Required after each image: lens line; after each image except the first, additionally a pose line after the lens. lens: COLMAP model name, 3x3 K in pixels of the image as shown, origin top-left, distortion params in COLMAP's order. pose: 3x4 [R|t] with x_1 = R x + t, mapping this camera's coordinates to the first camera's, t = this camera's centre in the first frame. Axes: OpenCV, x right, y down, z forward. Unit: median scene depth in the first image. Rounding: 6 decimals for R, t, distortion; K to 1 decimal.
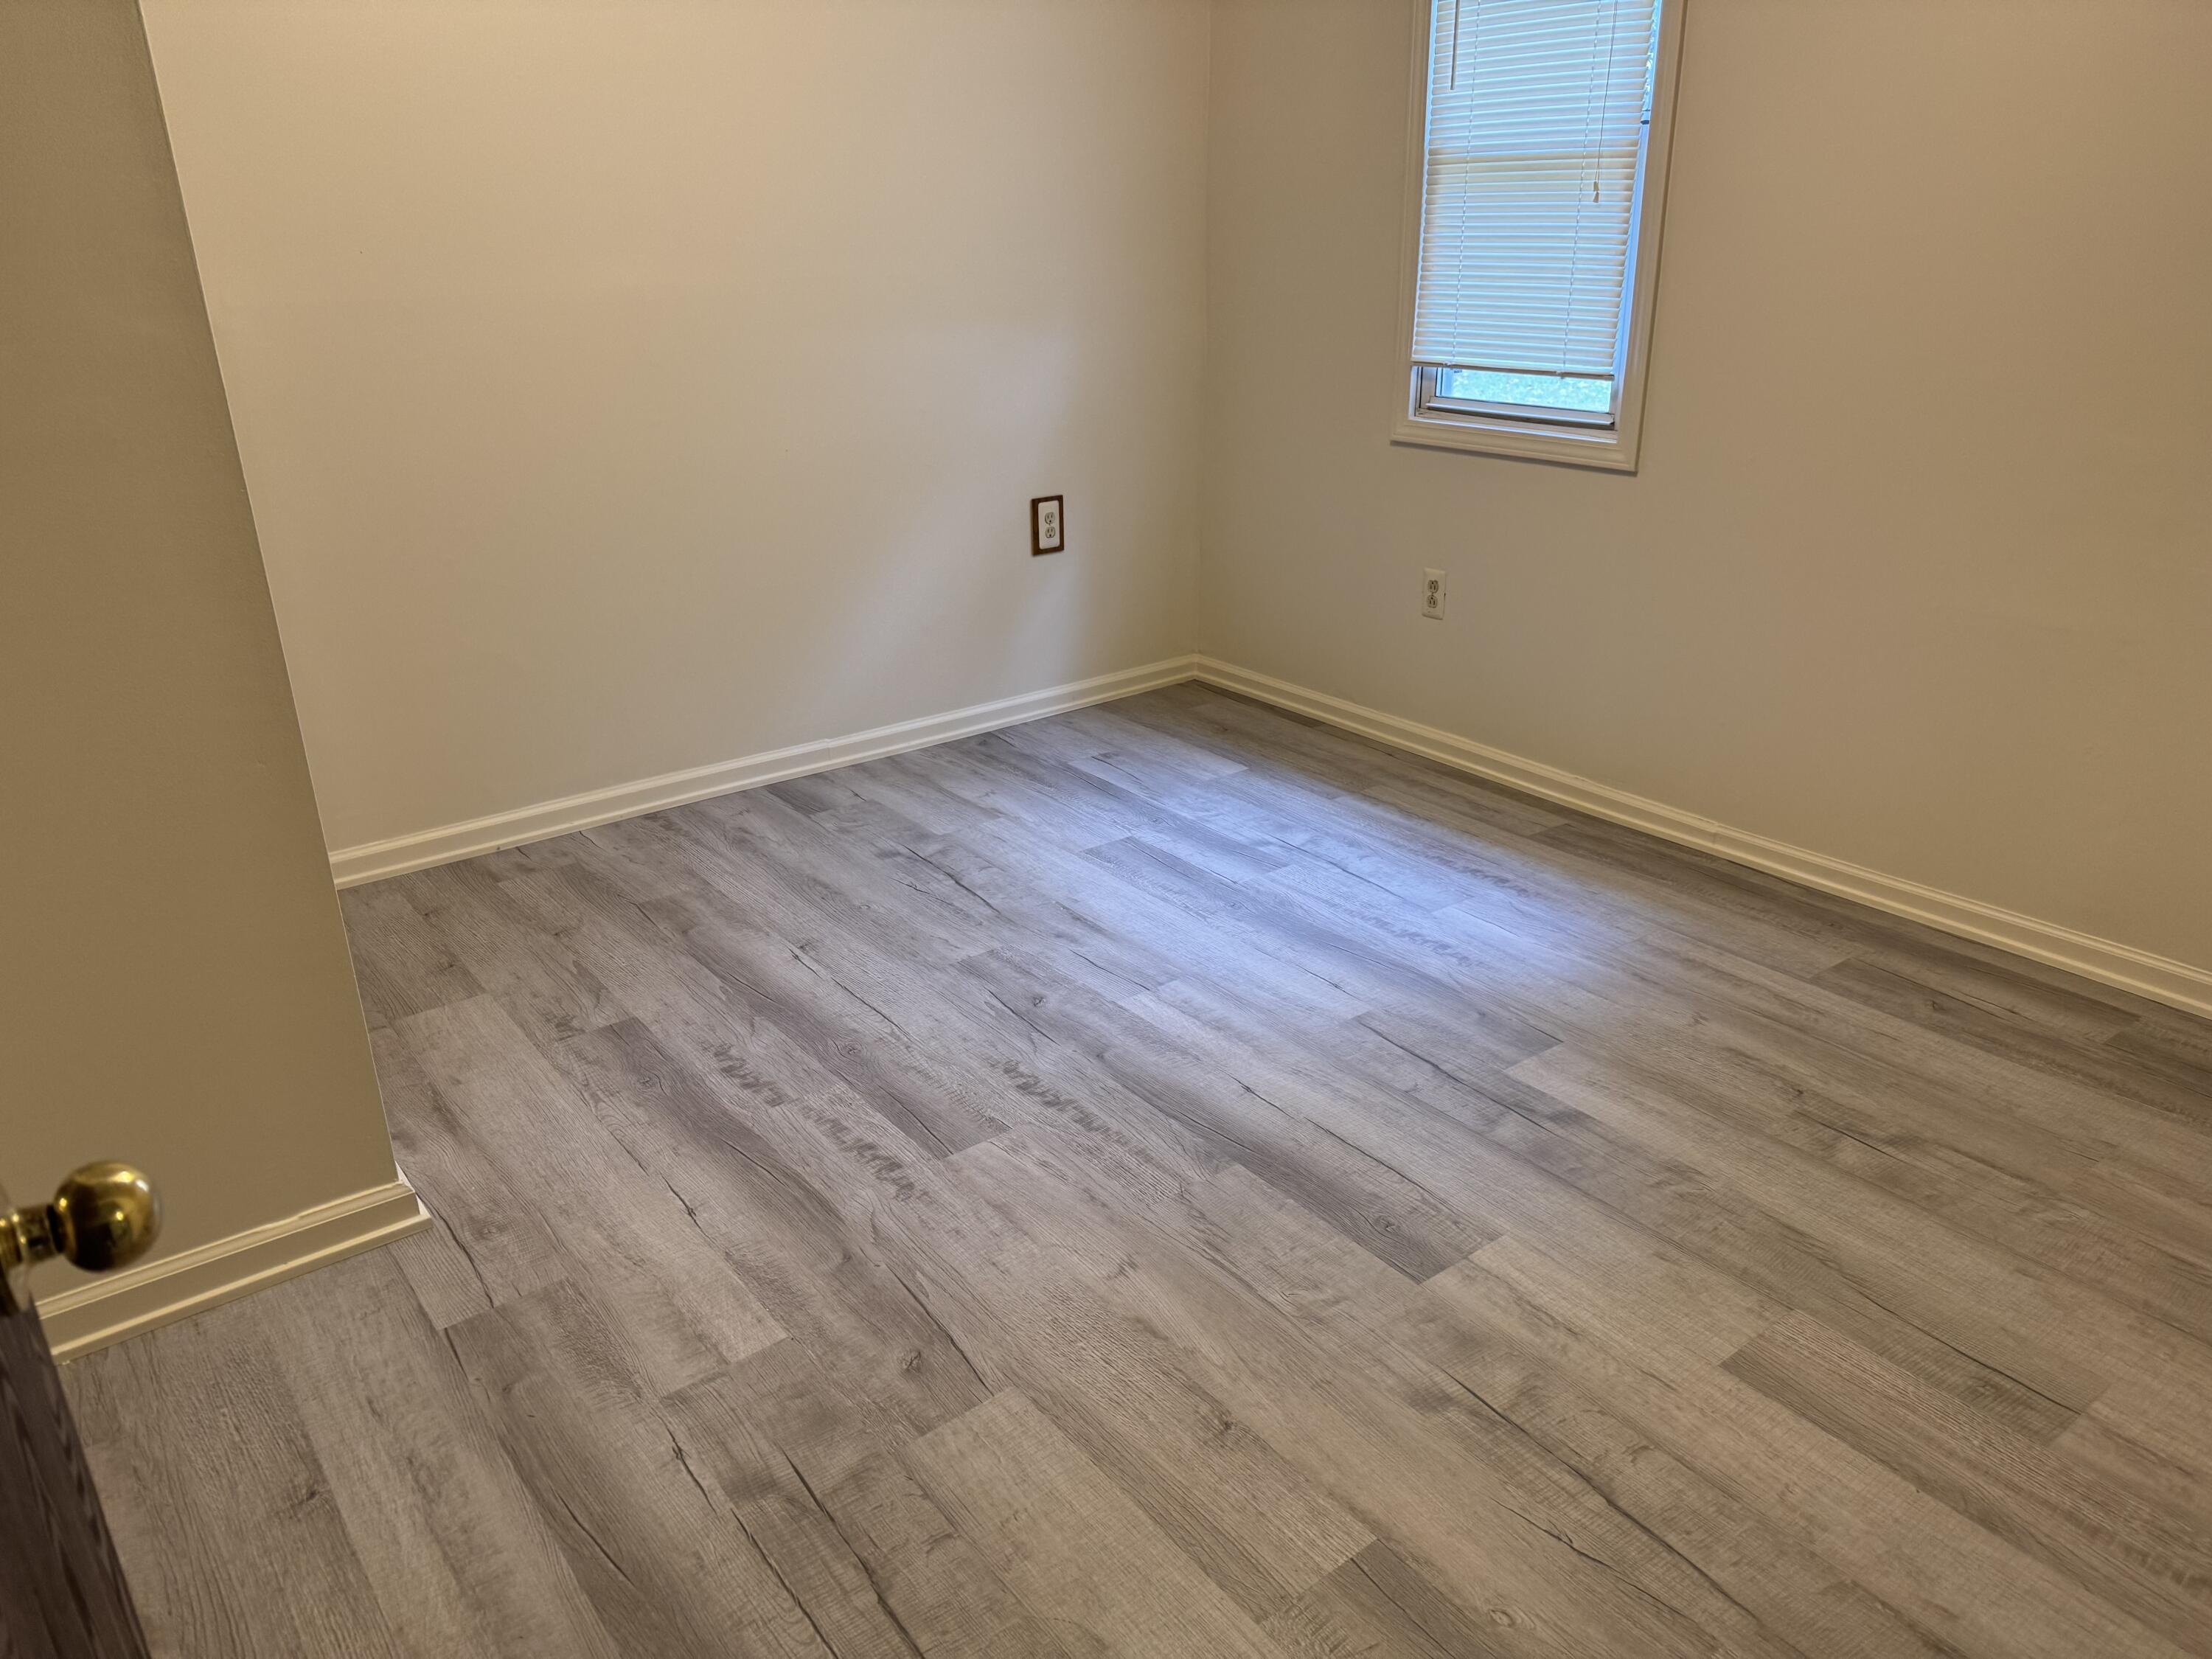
lens RADIAL K [[1558.8, 0, 1096.5], [0, 1558.8, 832.0], [0, 0, 1]] dist [0.168389, -0.350451]
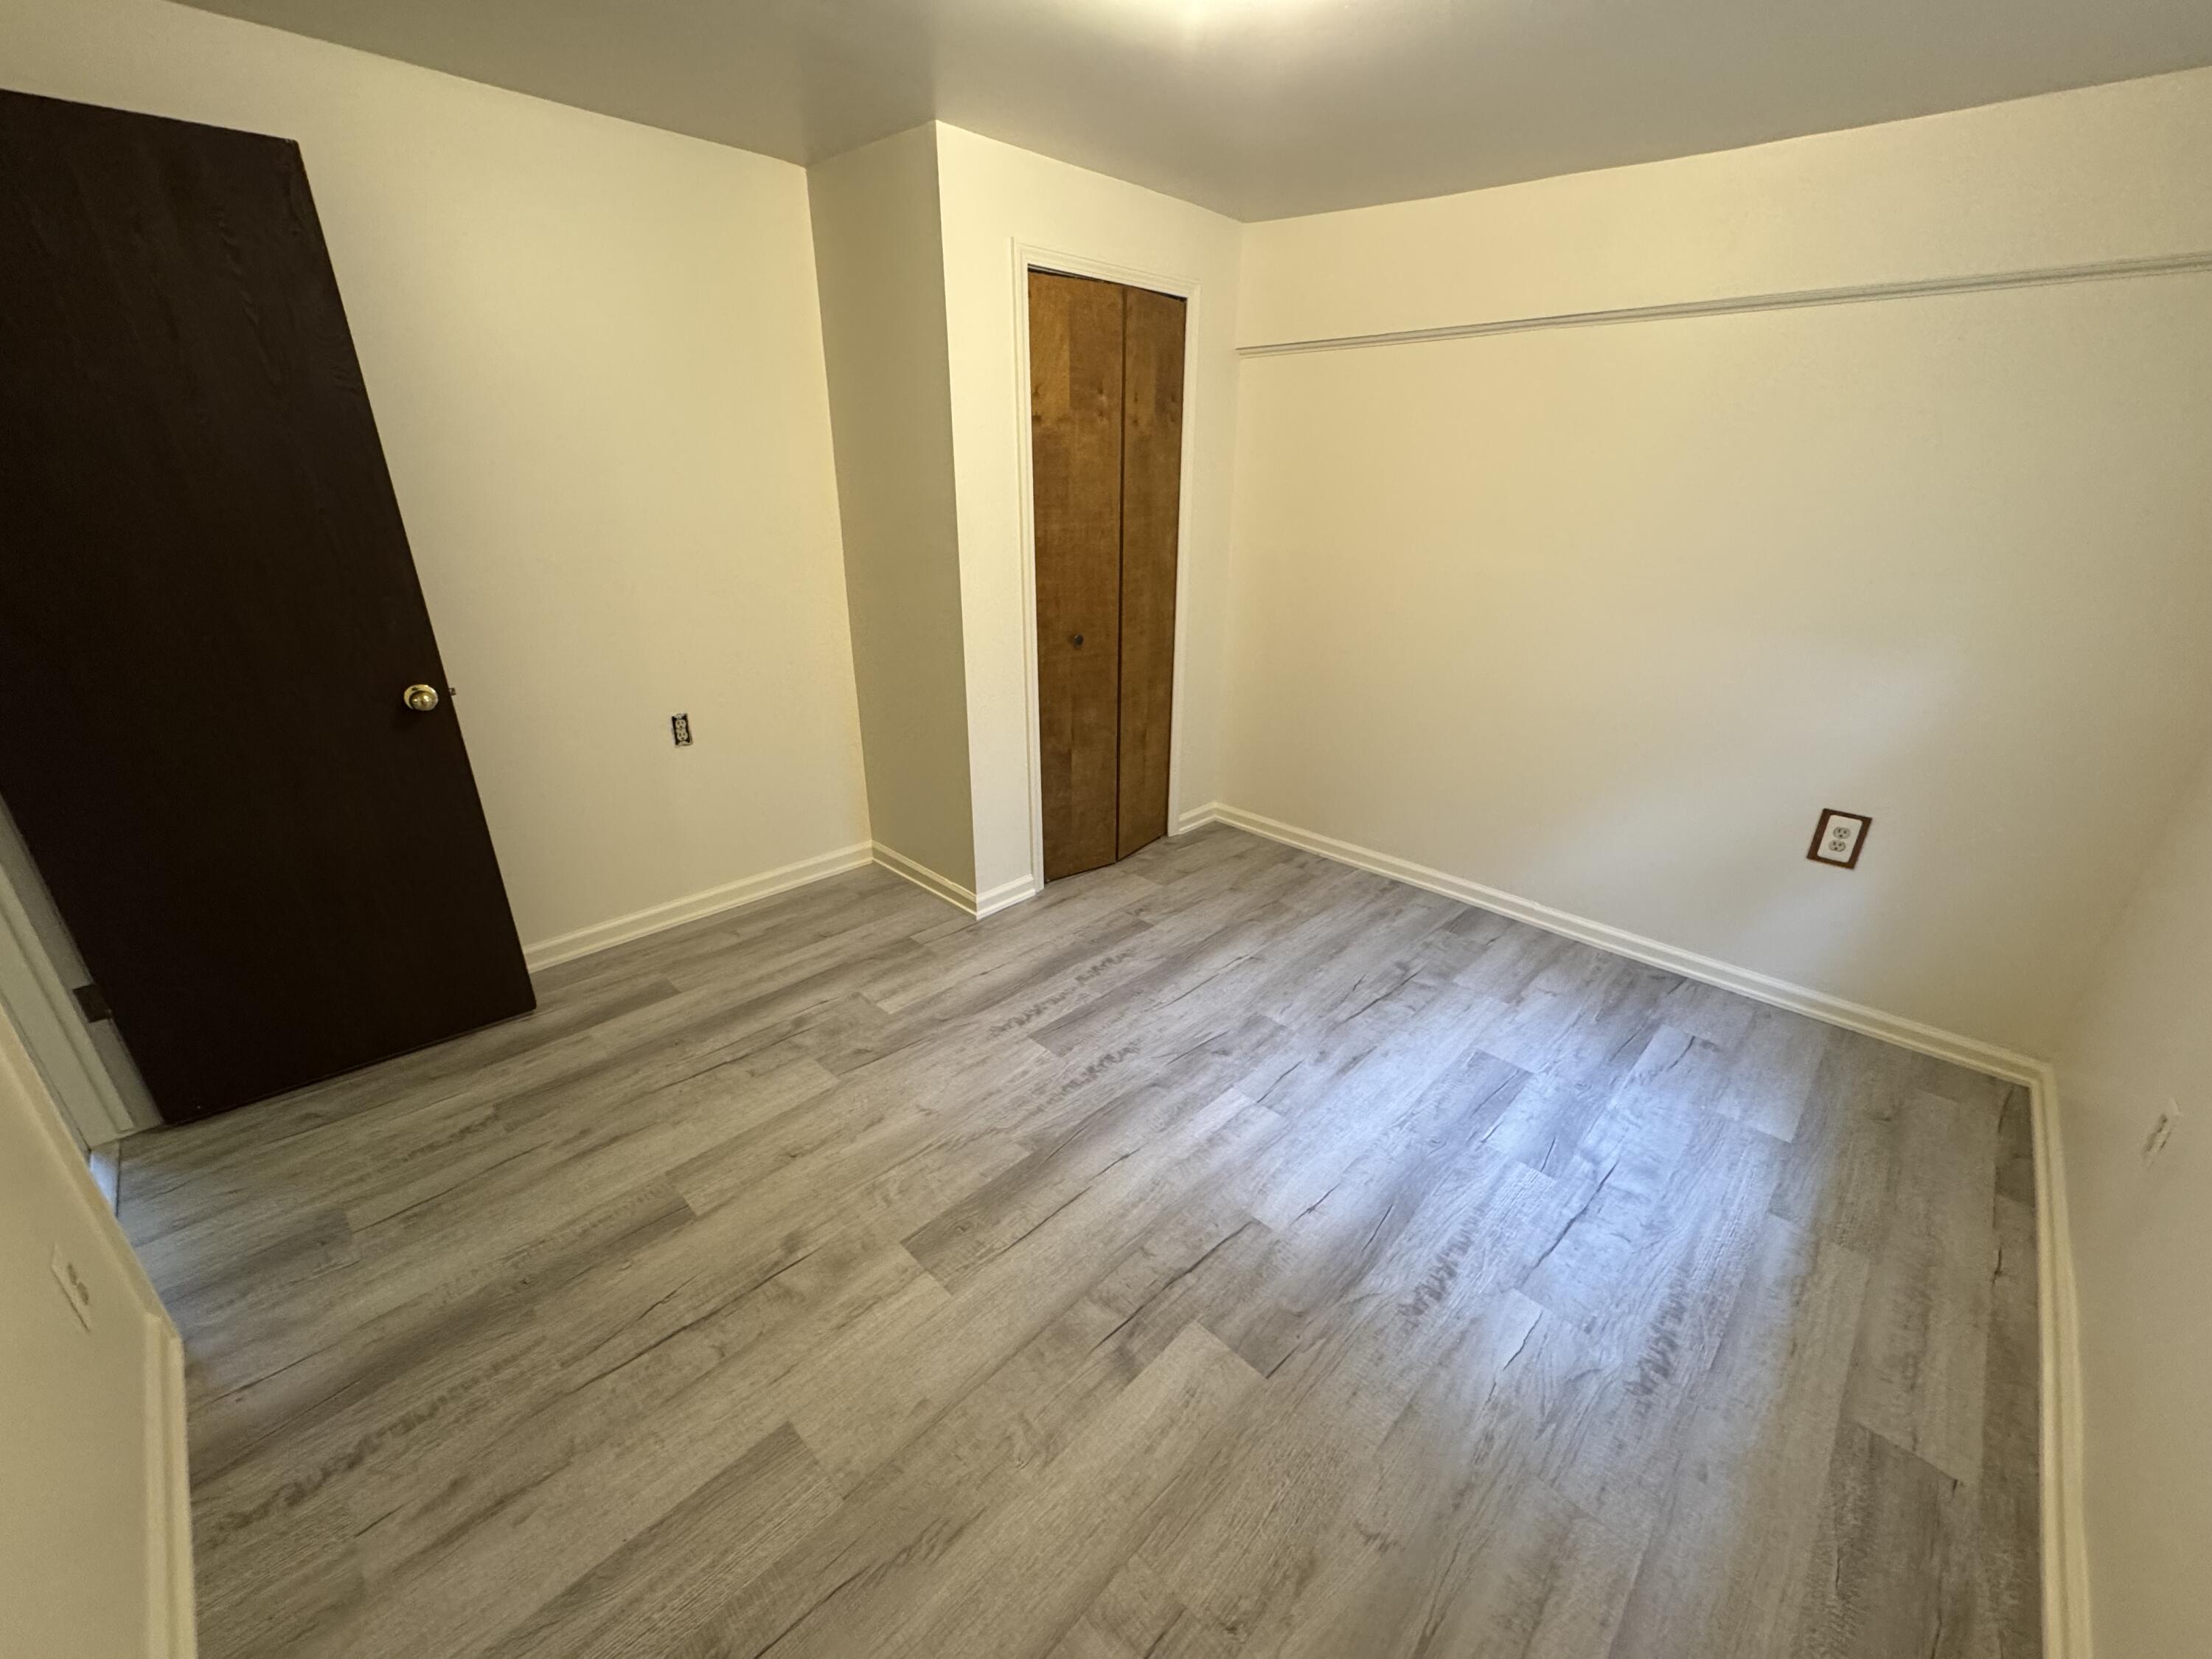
lens RADIAL K [[885.3, 0, 1100.4], [0, 885.3, 833.3], [0, 0, 1]] dist [-0.000455, 0.000014]
pose [[0.135585, 0.390414, -0.910601, 0.612366], [-0.384597, 0.867756, 0.314779, -0.283728], [0.913073, 0.307535, 0.267806, 0.600890]]
